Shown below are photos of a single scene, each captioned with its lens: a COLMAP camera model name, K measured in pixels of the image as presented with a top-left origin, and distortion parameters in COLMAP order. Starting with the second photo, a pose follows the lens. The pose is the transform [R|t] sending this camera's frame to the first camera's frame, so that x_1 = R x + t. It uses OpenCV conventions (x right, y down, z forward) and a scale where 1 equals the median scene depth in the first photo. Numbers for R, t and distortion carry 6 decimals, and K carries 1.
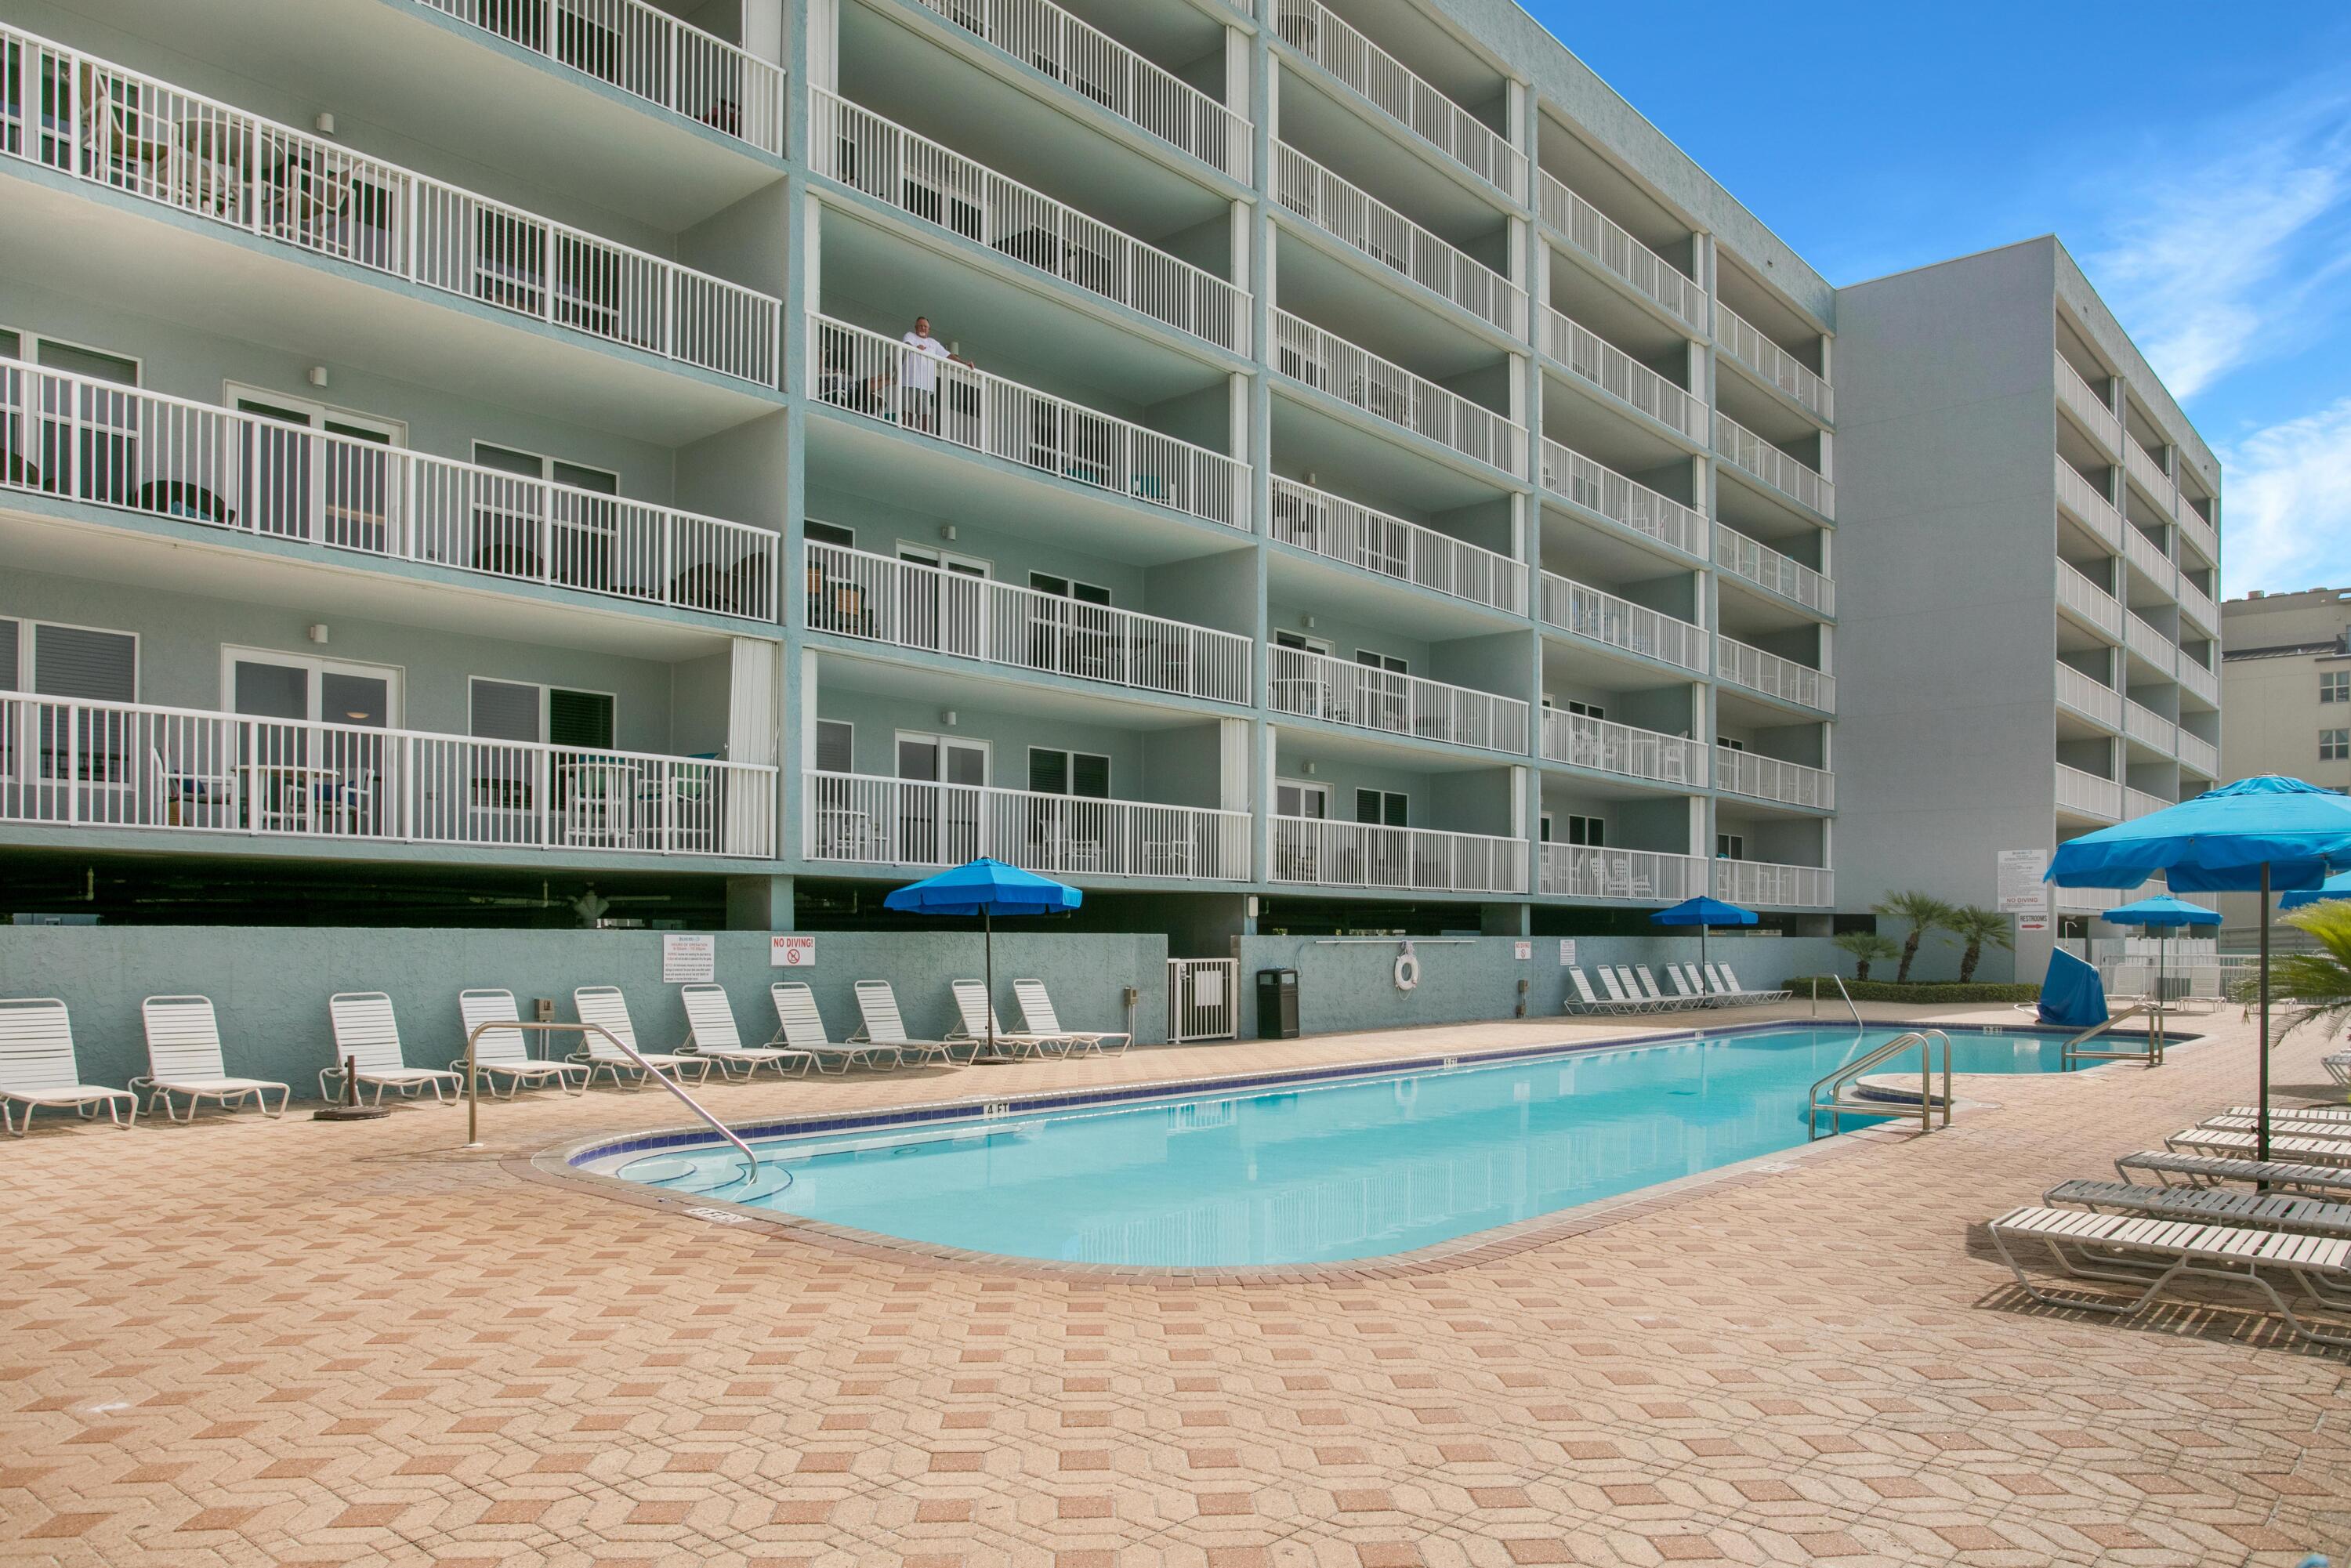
lens RADIAL K [[1735.3, 0, 1139.6], [0, 1735.3, 954.5], [0, 0, 1]] dist [-0.025811, -0.000949]
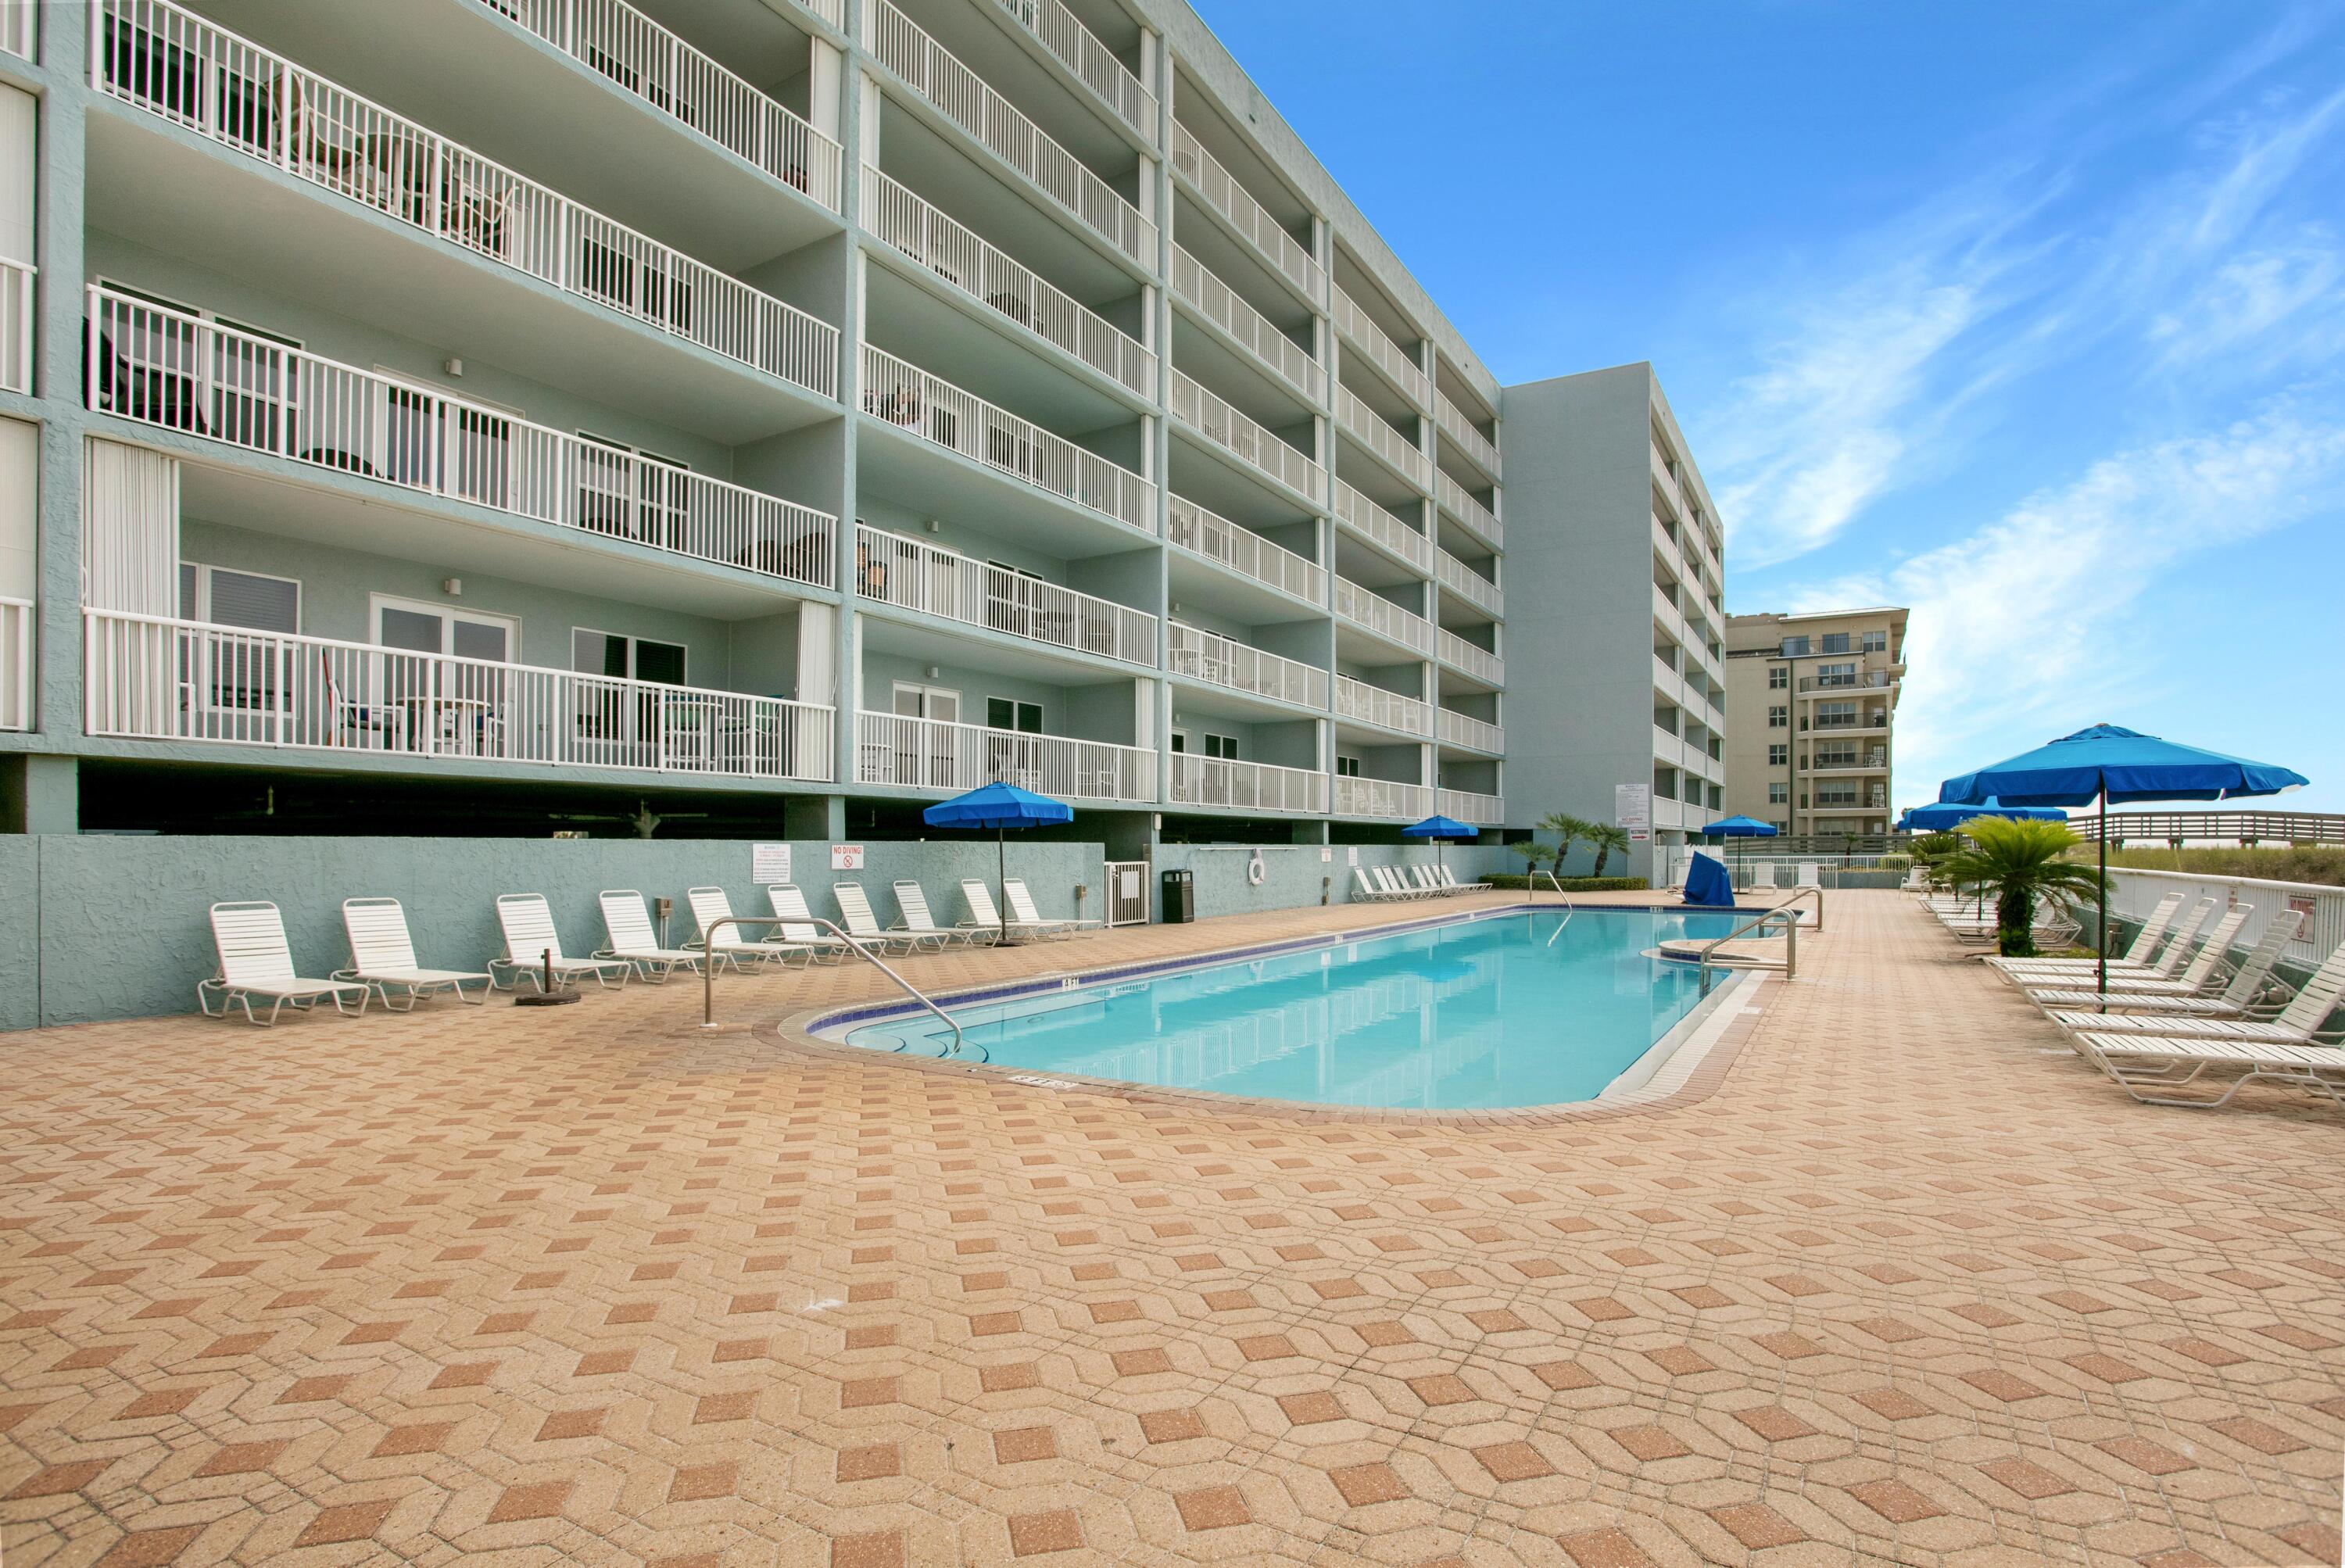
lens RADIAL K [[1289.7, 0, 1172.9], [0, 1289.7, 877.1], [0, 0, 1]] dist [-0.083120, 0.052314]
pose [[0.980539, -0.008317, 0.196149, -0.121500], [0.005863, 0.999897, 0.013087, 0.001261], [-0.196238, -0.011682, 0.980487, 0.051724]]
